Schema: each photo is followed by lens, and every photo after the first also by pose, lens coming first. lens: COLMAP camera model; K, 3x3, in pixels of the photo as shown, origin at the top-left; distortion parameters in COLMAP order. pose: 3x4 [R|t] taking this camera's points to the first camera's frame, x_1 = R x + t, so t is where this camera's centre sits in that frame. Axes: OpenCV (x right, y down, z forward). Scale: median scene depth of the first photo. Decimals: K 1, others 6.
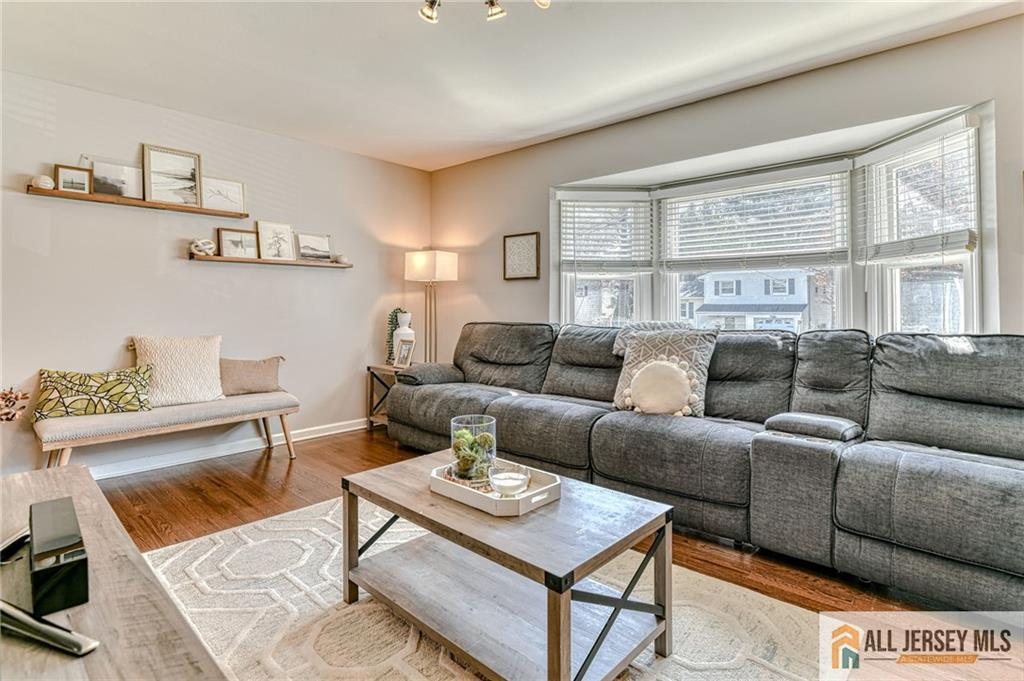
lens RADIAL K [[509.4, 0, 516.2], [0, 509.4, 306.3], [0, 0, 1]] dist [-0.015711, -0.004454]
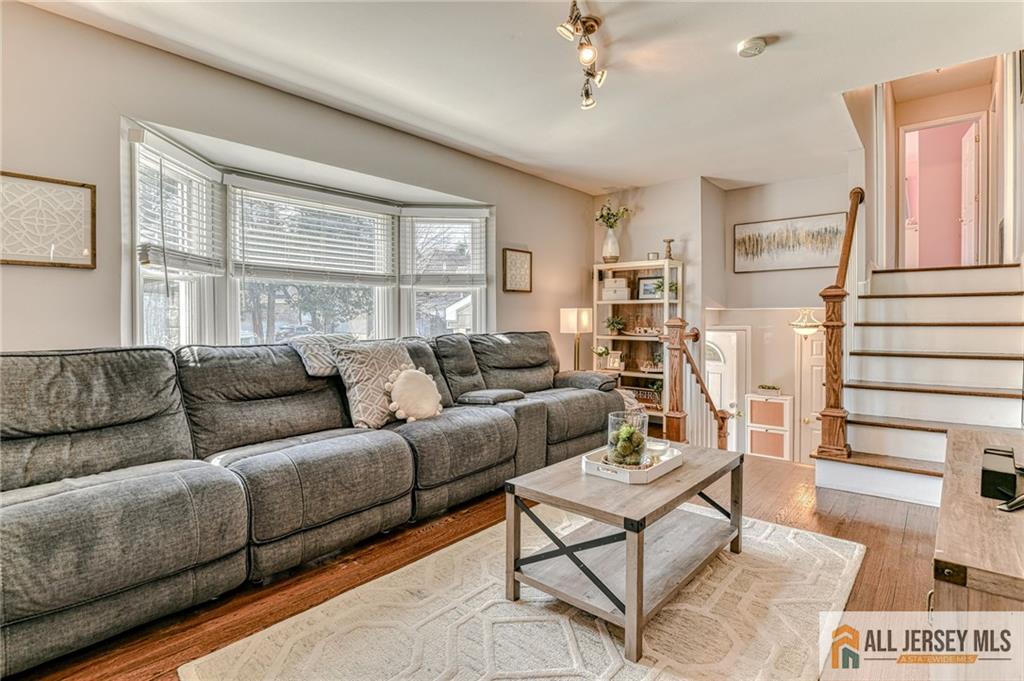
lens RADIAL K [[509.4, 0, 512.3], [0, 509.4, 332.5], [0, 0, 1]] dist [-0.015711, -0.004454]
pose [[-0.042554, -0.032776, 0.998556, -0.630013], [-0.002864, 0.999462, 0.032684, -0.004781], [-0.999090, -0.001469, -0.042625, 0.668910]]
